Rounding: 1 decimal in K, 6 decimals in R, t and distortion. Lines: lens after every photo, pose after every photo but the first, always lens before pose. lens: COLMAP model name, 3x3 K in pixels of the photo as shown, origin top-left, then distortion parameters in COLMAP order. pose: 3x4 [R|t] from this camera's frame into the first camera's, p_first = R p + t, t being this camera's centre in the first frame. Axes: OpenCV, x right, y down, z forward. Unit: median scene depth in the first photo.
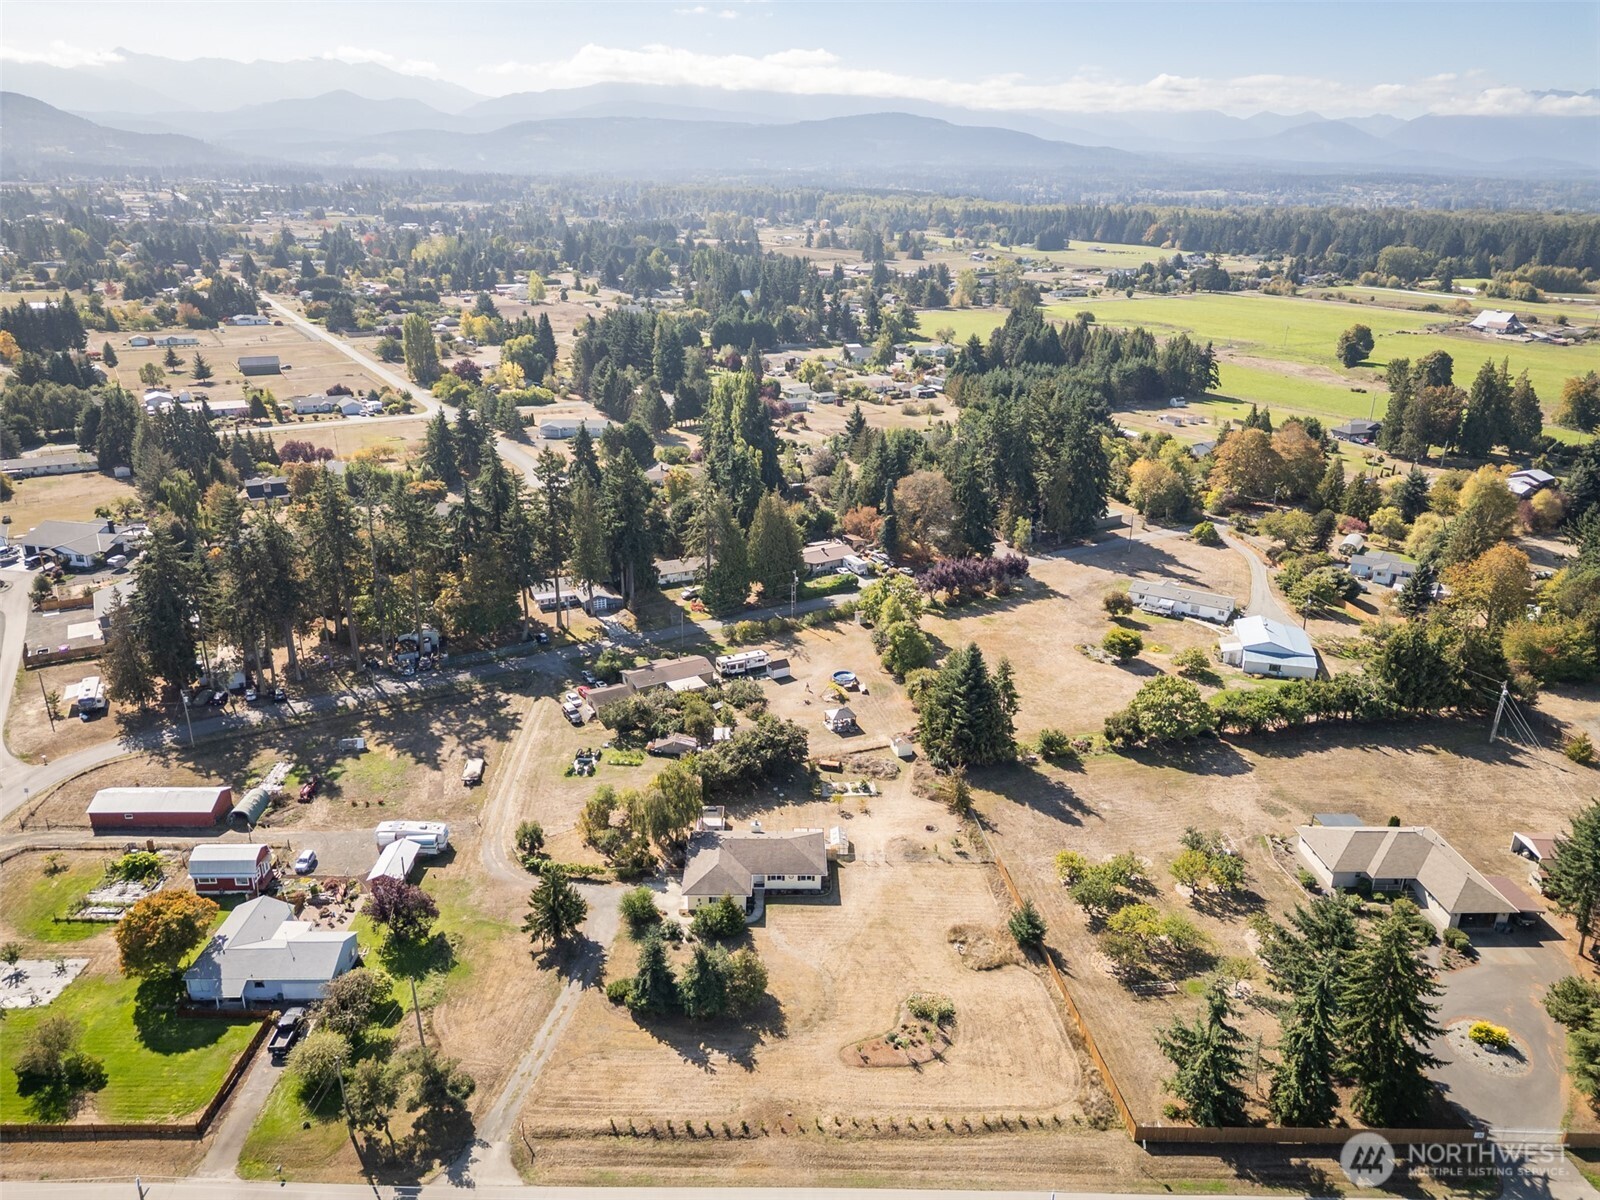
lens RADIAL K [[1139.2, 0, 800.0], [0, 1139.2, 600.0], [0, 0, 1]] dist [0.088019, -0.100469]
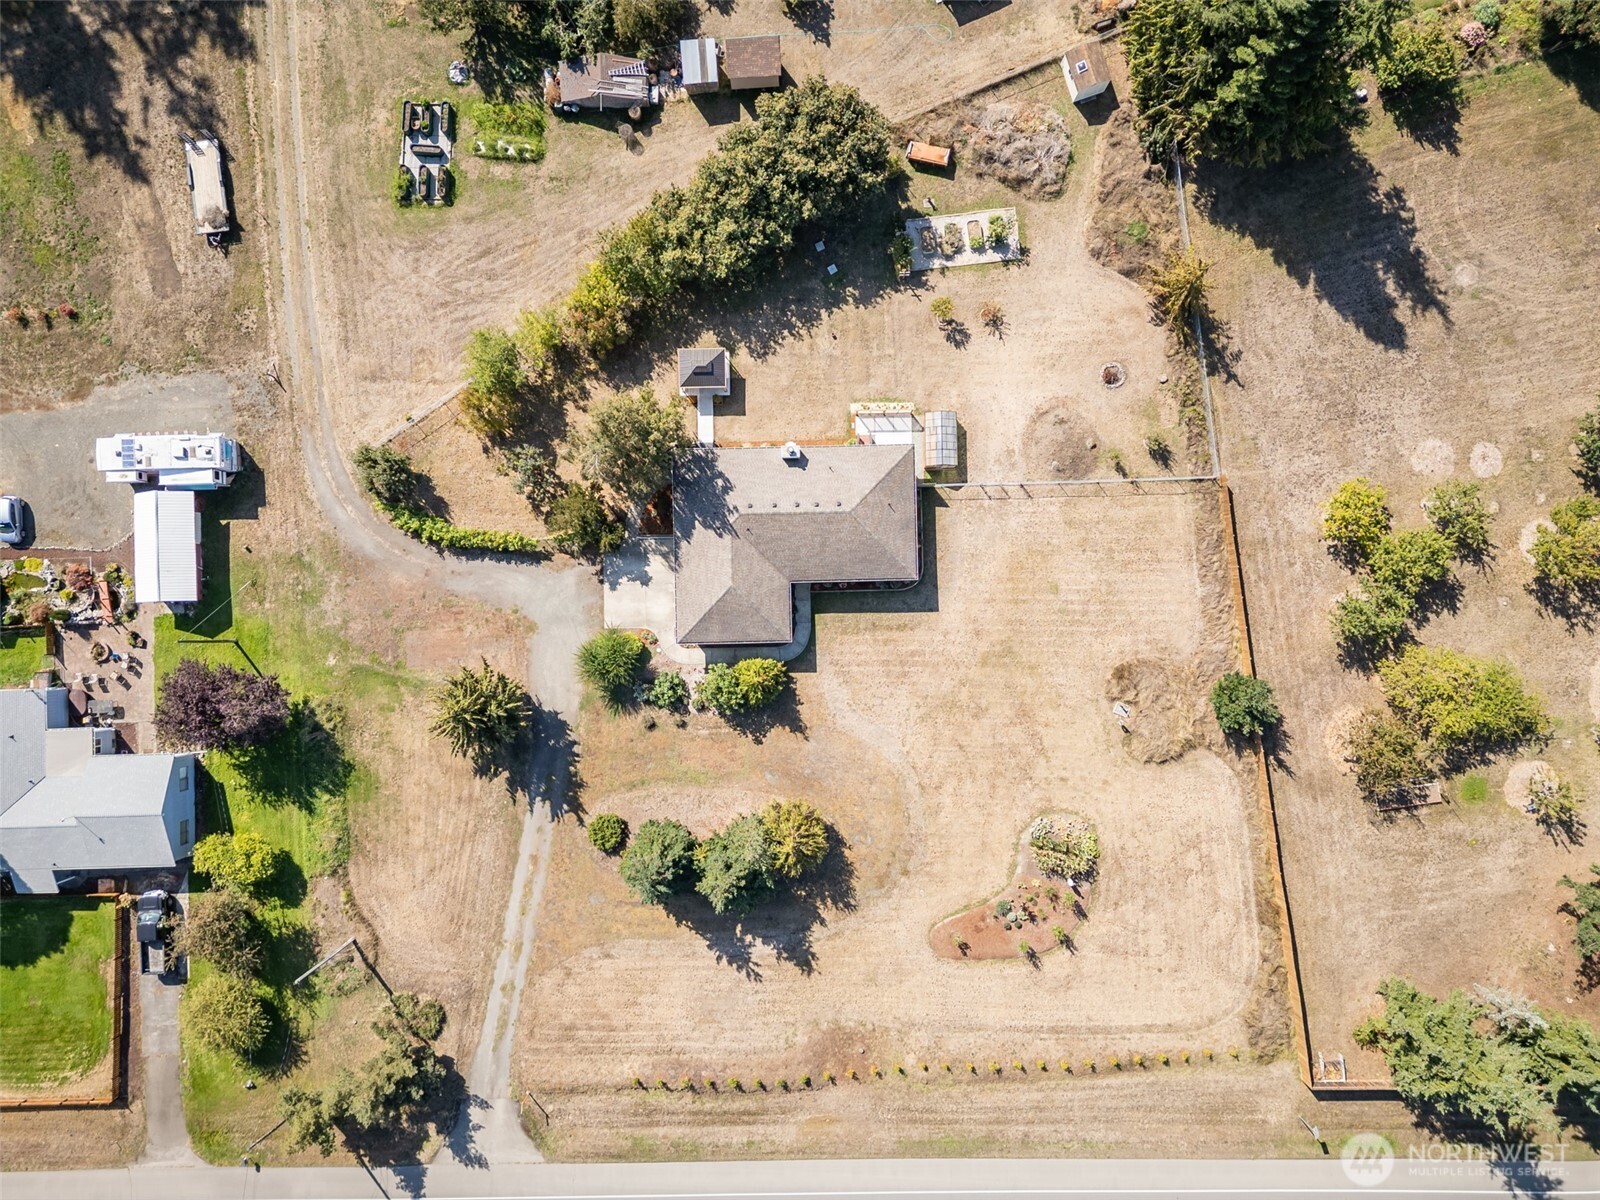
lens RADIAL K [[1139.2, 0, 800.0], [0, 1139.2, 600.0], [0, 0, 1]] dist [0.088019, -0.100469]
pose [[0.999740, -0.008350, -0.021212, -0.027837], [0.022795, 0.356896, 0.933866, -0.336878], [-0.000227, -0.934107, 0.356994, 0.880240]]
